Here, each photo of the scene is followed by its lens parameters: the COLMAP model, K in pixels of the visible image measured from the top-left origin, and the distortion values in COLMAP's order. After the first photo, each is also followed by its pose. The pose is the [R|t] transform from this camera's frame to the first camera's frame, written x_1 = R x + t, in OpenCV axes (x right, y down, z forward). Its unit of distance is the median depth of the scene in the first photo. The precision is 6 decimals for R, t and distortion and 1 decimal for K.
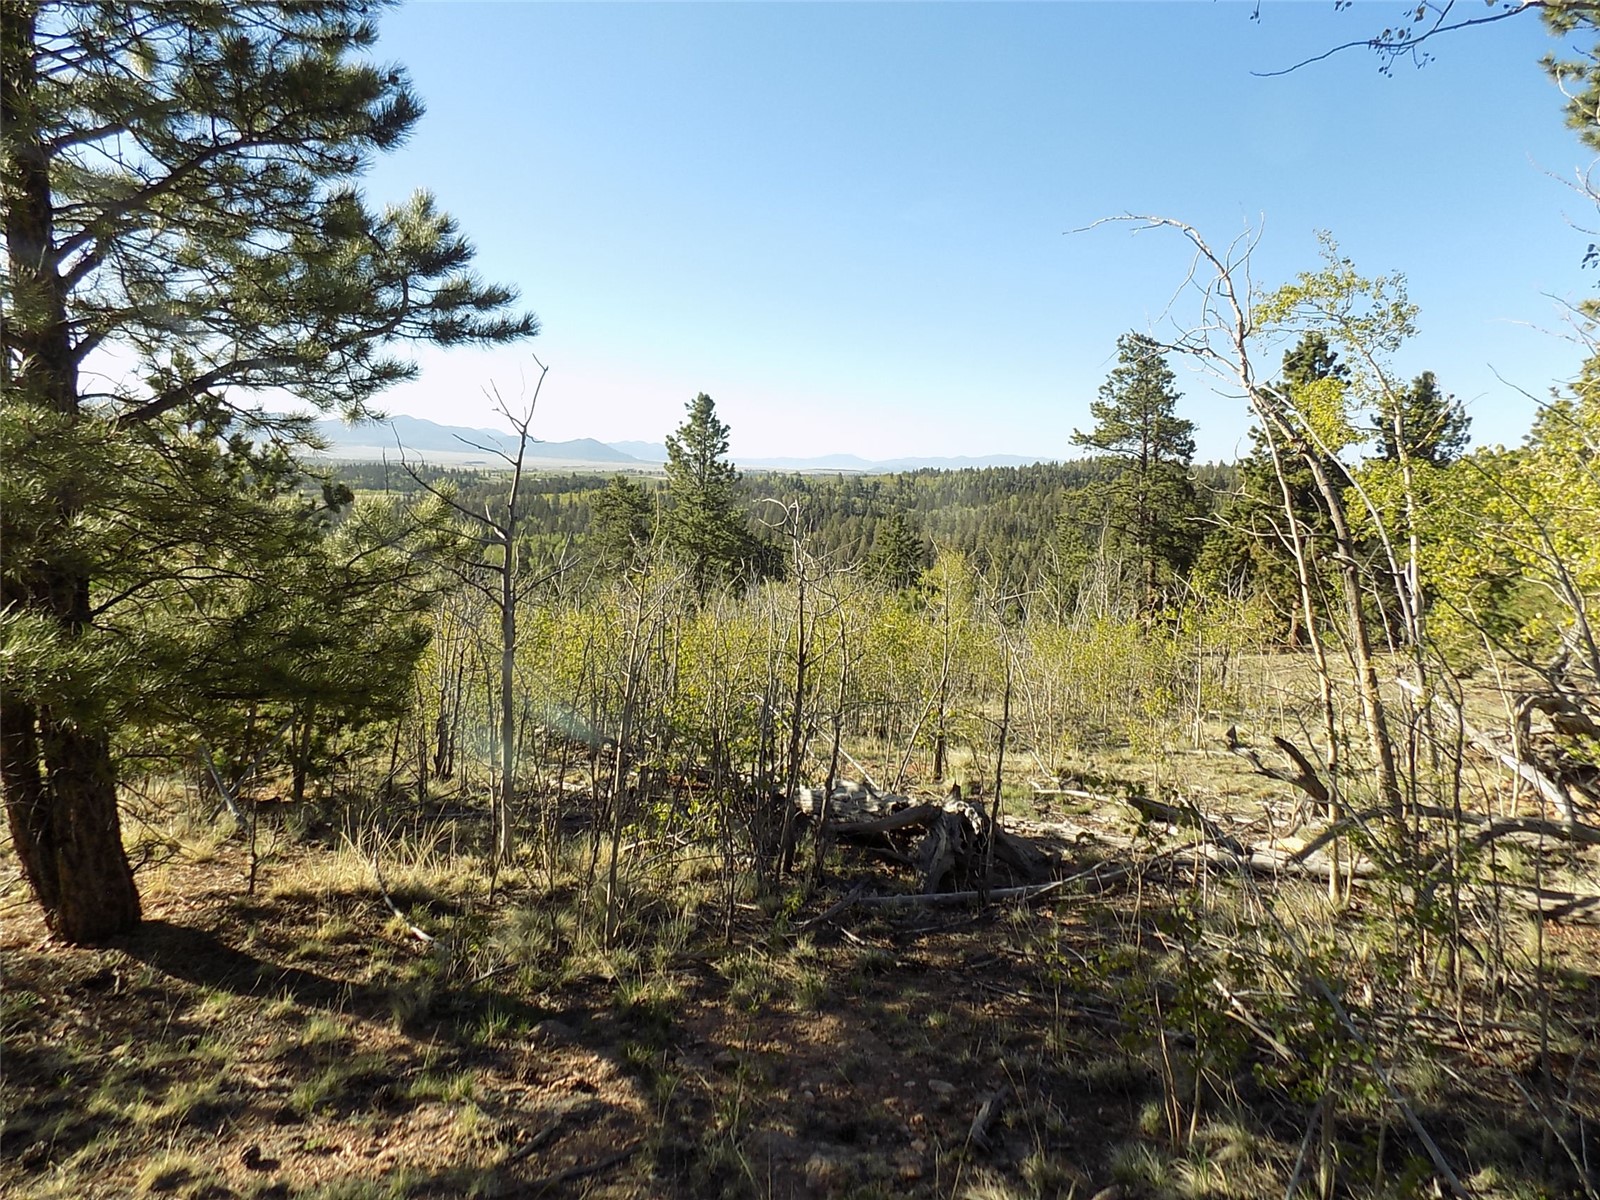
lens RADIAL K [[1074.9, 0, 806.6], [0, 1074.9, 588.4], [0, 0, 1]] dist [-0.047201, 0.051661]
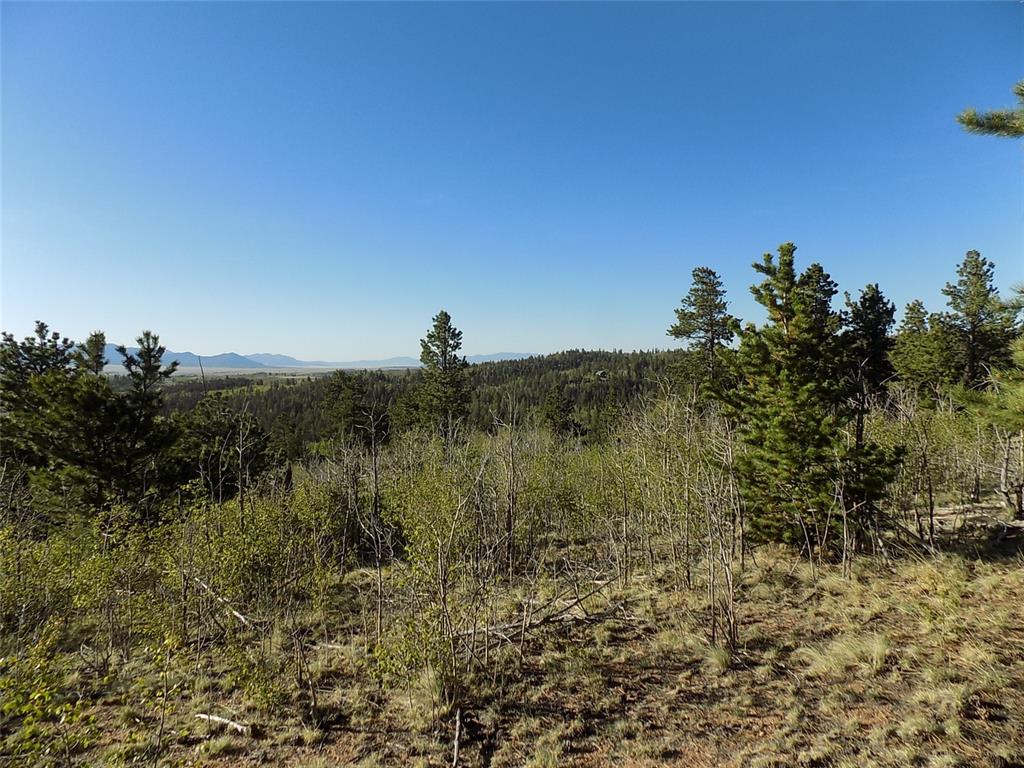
lens RADIAL K [[687.9, 0, 520.1], [0, 687.9, 385.1], [0, 0, 1]] dist [-0.047201, 0.051661]
pose [[0.979207, -0.051707, 0.196162, -0.186583], [0.067167, 0.995068, -0.072991, 0.001180], [-0.191420, 0.084649, 0.977851, 0.035389]]
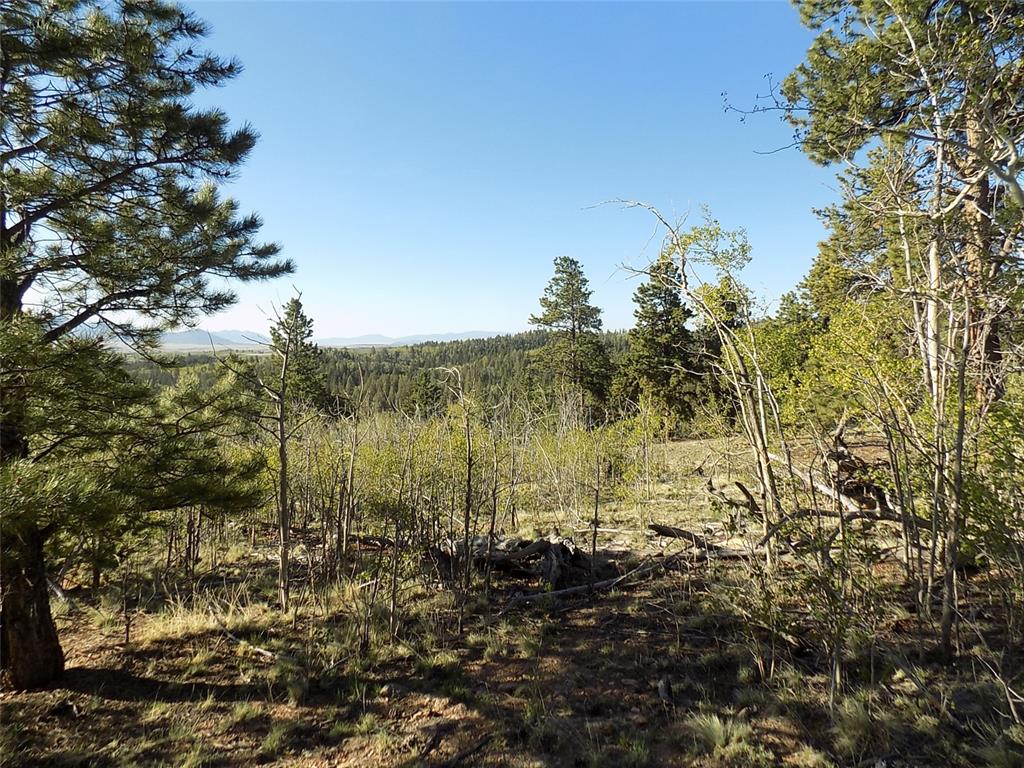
lens RADIAL K [[687.9, 0, 516.2], [0, 687.9, 386.5], [0, 0, 1]] dist [-0.047201, 0.051661]
pose [[0.971388, -0.051805, 0.231781, -0.021857], [0.062302, 0.997326, -0.038195, -0.000596], [-0.229183, 0.051543, 0.972018, -0.008975]]
